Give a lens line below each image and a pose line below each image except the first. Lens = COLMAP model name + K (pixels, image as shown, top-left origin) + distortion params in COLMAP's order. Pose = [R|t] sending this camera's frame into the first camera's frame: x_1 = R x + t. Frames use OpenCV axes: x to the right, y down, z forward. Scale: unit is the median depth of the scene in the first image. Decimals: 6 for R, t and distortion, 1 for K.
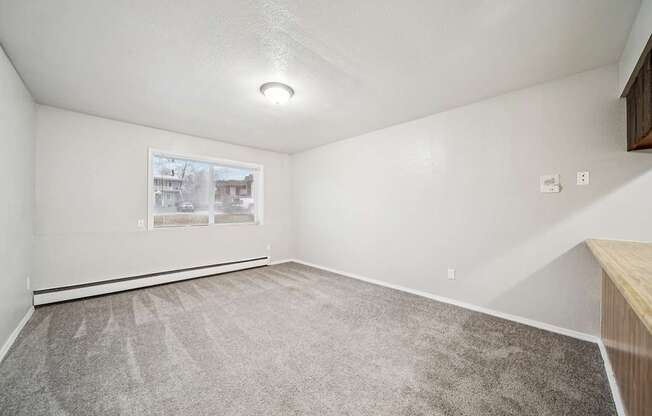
lens RADIAL K [[232.2, 0, 326.4], [0, 232.2, 208.6], [0, 0, 1]] dist [0.000212, -0.000195]
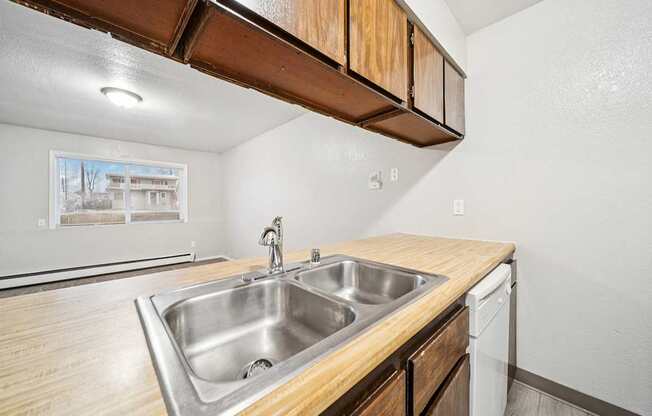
lens RADIAL K [[232.2, 0, 322.8], [0, 232.2, 207.8], [0, 0, 1]] dist [0.000212, -0.000195]
pose [[0.999570, -0.011193, -0.027095, 0.428001], [0.011493, 0.999874, 0.010942, 0.000460], [0.026969, -0.011248, 0.999573, -0.016121]]
